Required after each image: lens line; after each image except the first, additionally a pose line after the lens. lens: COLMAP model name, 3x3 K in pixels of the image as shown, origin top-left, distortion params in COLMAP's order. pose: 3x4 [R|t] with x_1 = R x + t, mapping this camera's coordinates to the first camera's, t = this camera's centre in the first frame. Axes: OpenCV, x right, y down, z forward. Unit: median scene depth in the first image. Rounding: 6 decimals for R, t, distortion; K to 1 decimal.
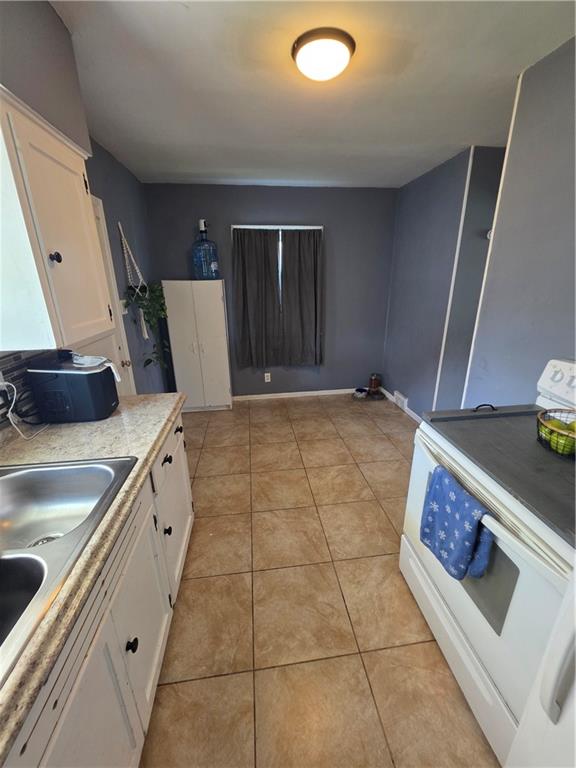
lens RADIAL K [[309.4, 0, 292.4], [0, 309.4, 381.3], [0, 0, 1]] dist [-0.001727, -0.000508]
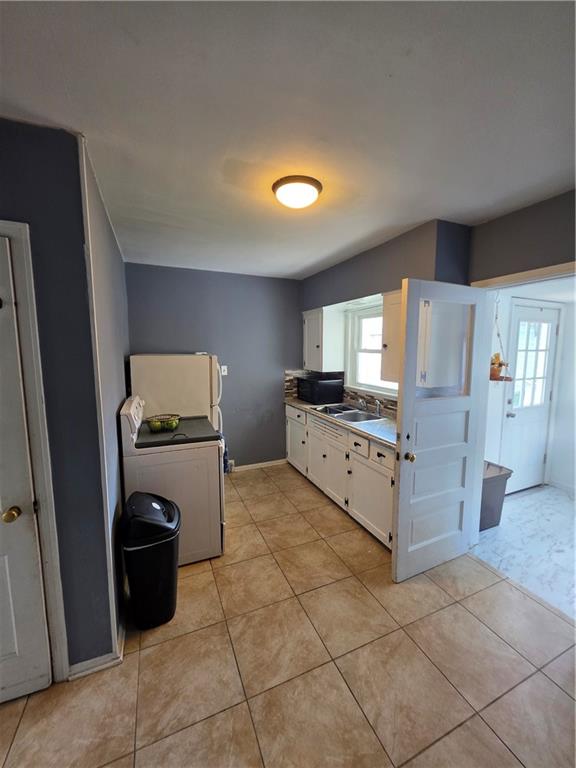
lens RADIAL K [[309.4, 0, 291.6], [0, 309.4, 382.9], [0, 0, 1]] dist [-0.001727, -0.000508]
pose [[-0.962624, 0.039559, -0.267937, 0.376654], [-0.077976, 0.906910, 0.414045, -0.664527], [0.259374, 0.419462, -0.869929, 1.868633]]
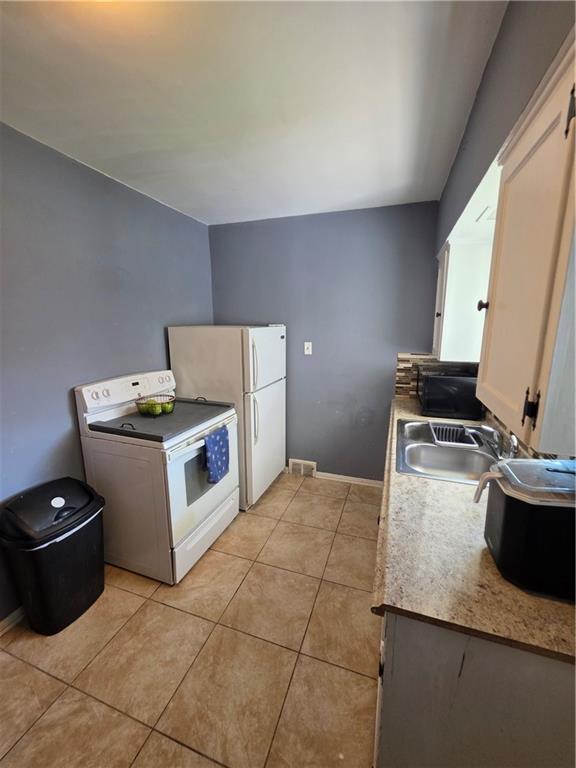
lens RADIAL K [[309.4, 0, 290.9], [0, 309.4, 381.2], [0, 0, 1]] dist [-0.001727, -0.000508]
pose [[-0.892024, -0.074605, 0.445787, -0.418199], [0.152667, 0.878586, 0.452525, -0.431040], [-0.425424, 0.471720, -0.772331, 1.258013]]
